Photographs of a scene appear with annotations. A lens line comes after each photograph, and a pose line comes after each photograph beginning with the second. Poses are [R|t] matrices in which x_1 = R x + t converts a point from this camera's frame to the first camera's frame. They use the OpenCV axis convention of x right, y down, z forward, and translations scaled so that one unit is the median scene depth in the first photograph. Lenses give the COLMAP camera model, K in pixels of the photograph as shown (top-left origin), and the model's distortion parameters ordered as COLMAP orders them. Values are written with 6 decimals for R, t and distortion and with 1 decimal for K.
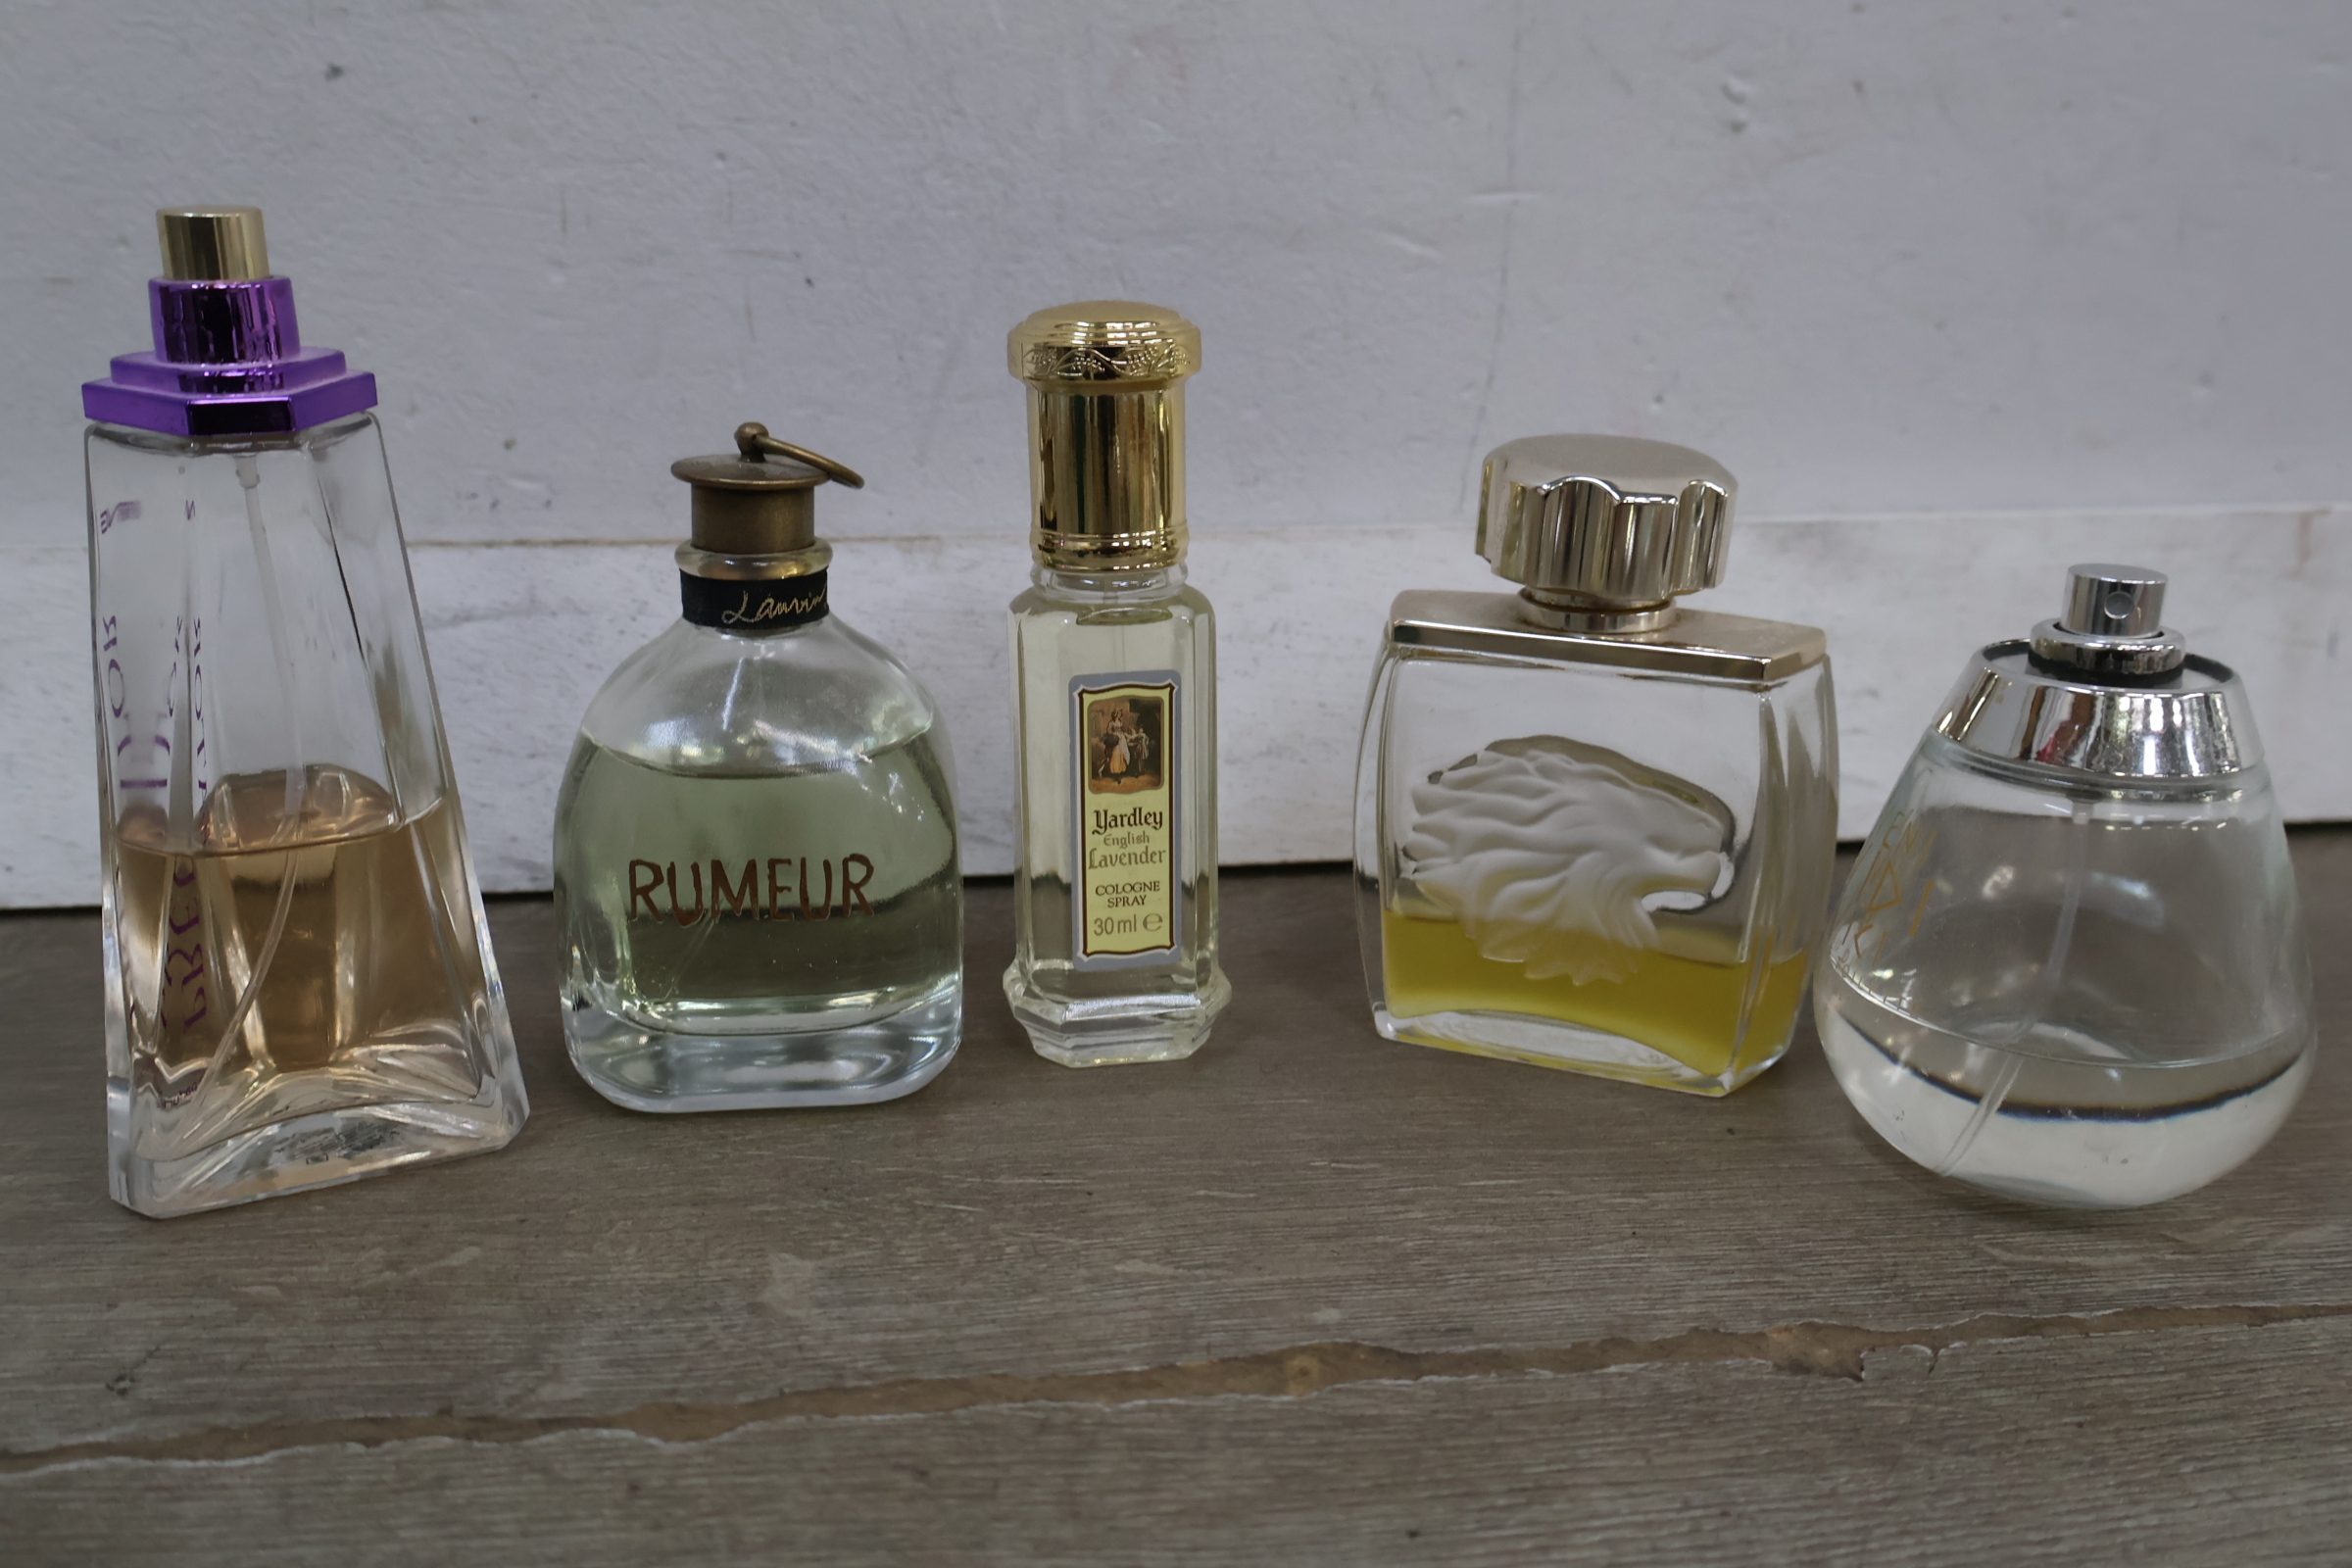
lens RADIAL K [[2178.5, 0, 1167.8], [0, 2178.5, 779.4], [0, 0, 1]] dist [0.003200, 0.000000]
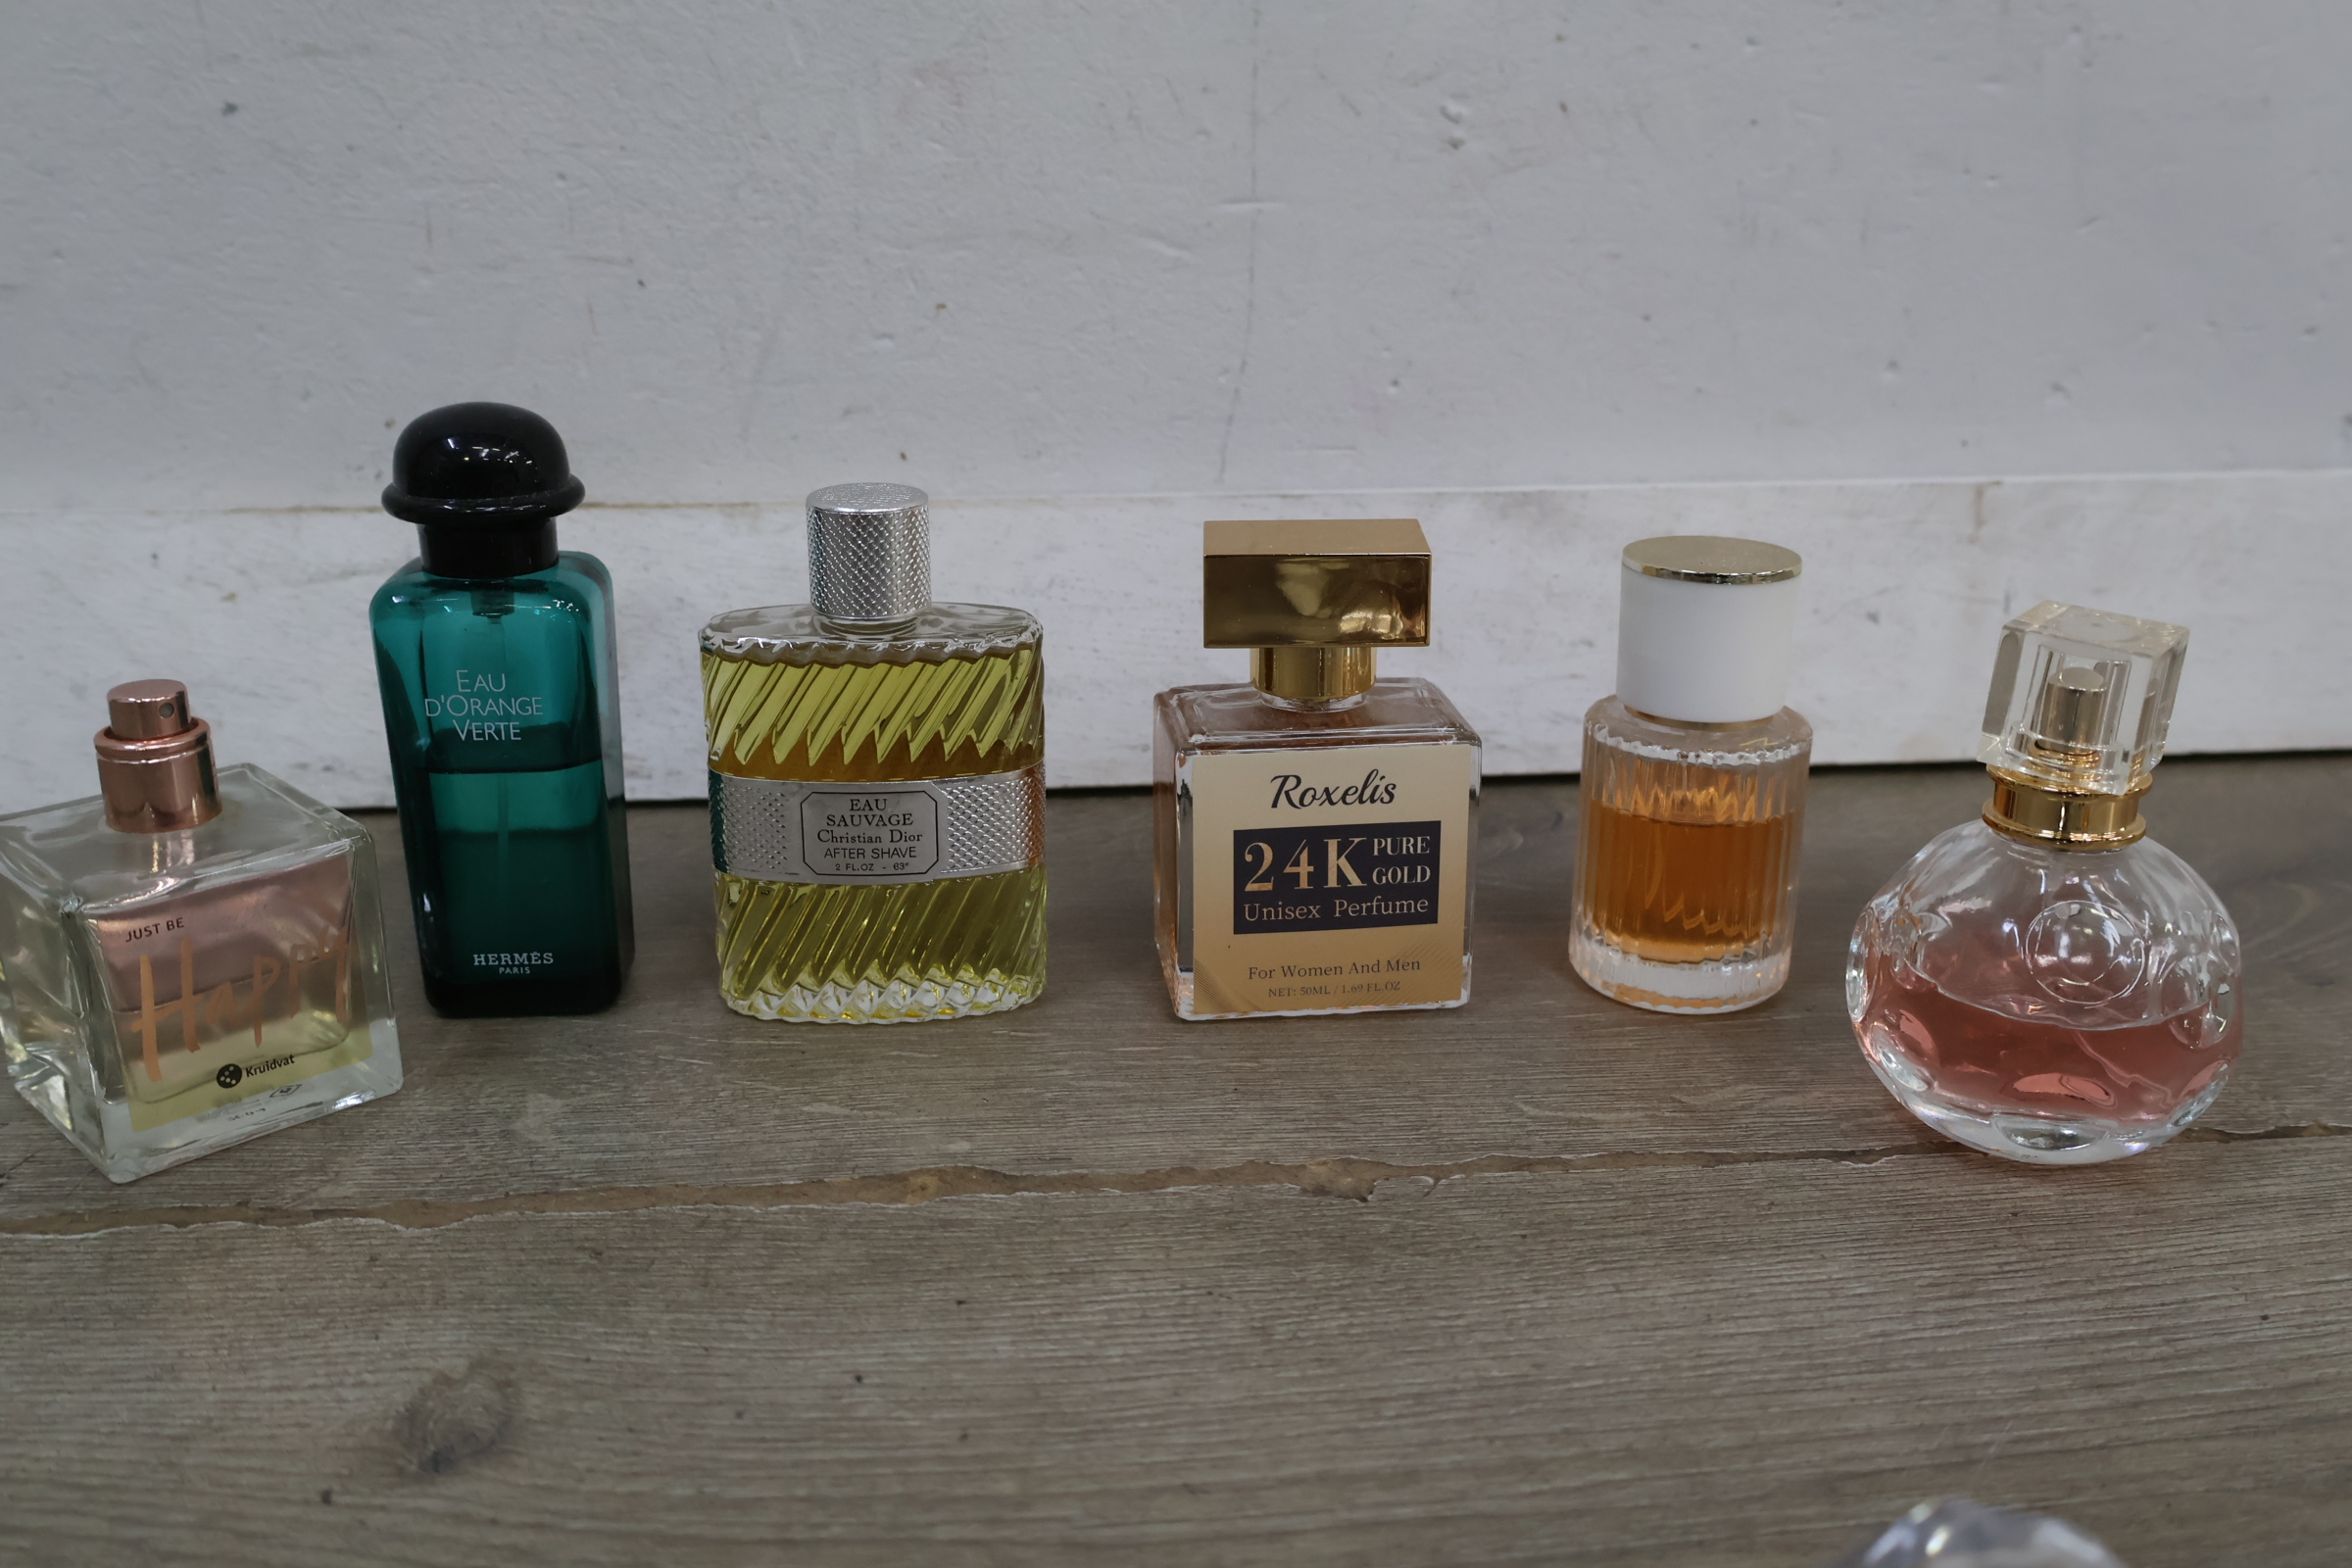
lens RADIAL K [[2178.5, 0, 1176.4], [0, 2178.5, 792.6], [0, 0, 1]] dist [0.003200, 0.000000]
pose [[0.998975, 0.009208, -0.044315, 0.184325], [-0.007624, 0.999330, 0.035786, -0.000728], [0.044615, -0.035411, 0.998376, -0.167100]]
